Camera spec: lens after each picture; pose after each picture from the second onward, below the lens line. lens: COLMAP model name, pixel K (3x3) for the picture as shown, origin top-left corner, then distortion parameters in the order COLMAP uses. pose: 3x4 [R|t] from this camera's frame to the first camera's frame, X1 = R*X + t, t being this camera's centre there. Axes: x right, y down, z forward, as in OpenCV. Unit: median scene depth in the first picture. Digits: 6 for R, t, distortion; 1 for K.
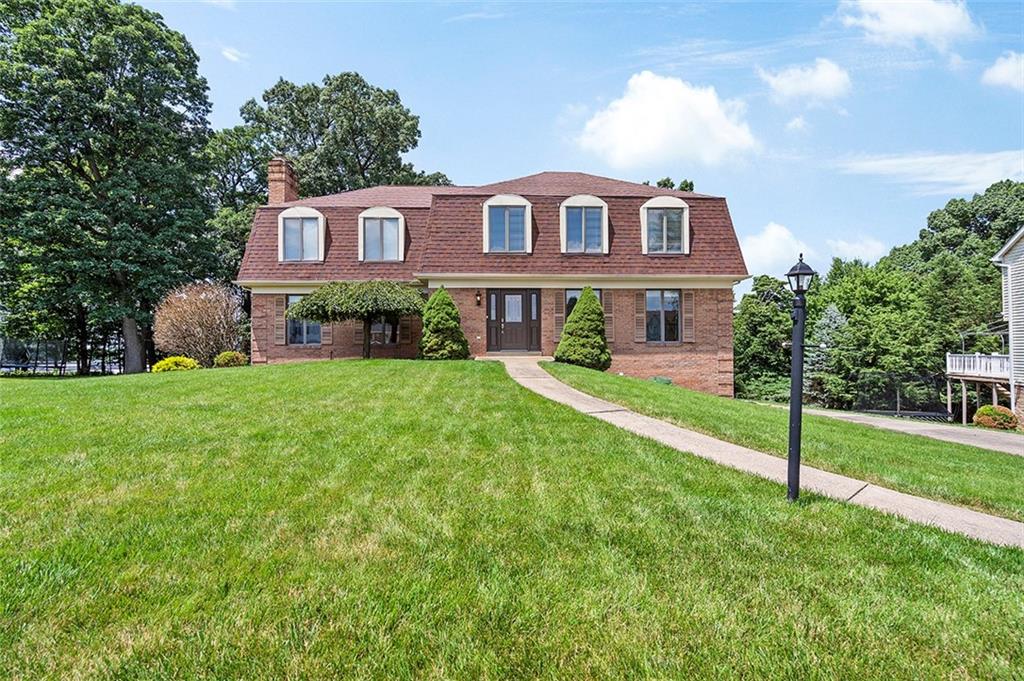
lens RADIAL K [[473.1, 0, 509.8], [0, 473.1, 342.5], [0, 0, 1]] dist [-0.001817, 0.000358]
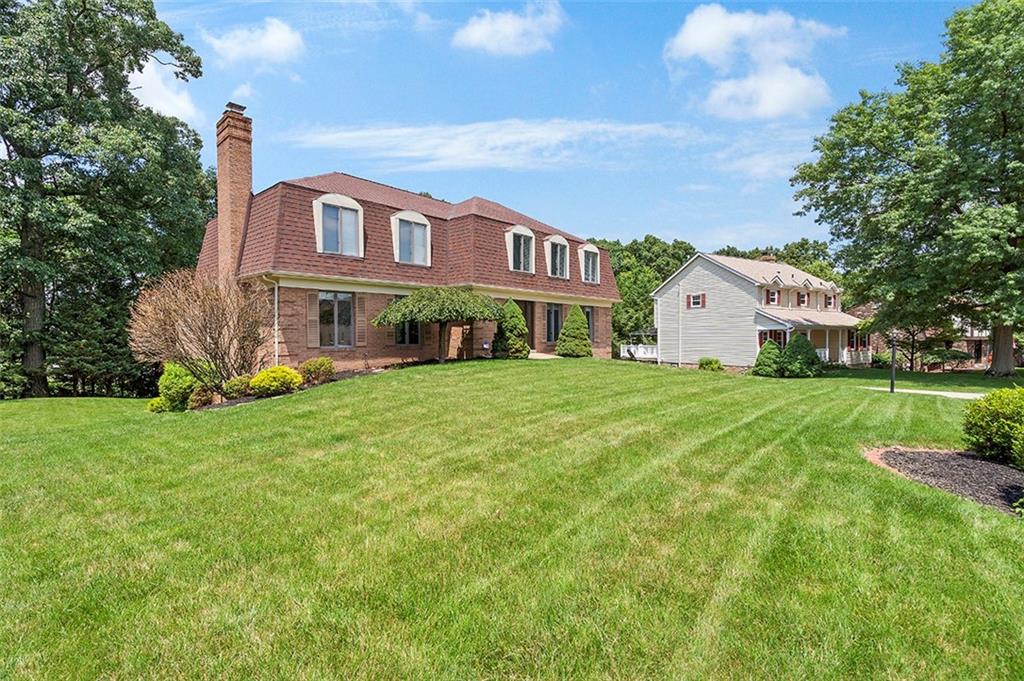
lens RADIAL K [[473.1, 0, 509.8], [0, 473.1, 342.5], [0, 0, 1]] dist [-0.001817, 0.000358]
pose [[0.689116, -0.009113, 0.724594, -0.877345], [-0.007365, 0.999781, 0.019578, -0.024475], [-0.724614, -0.018828, 0.688898, 0.138365]]
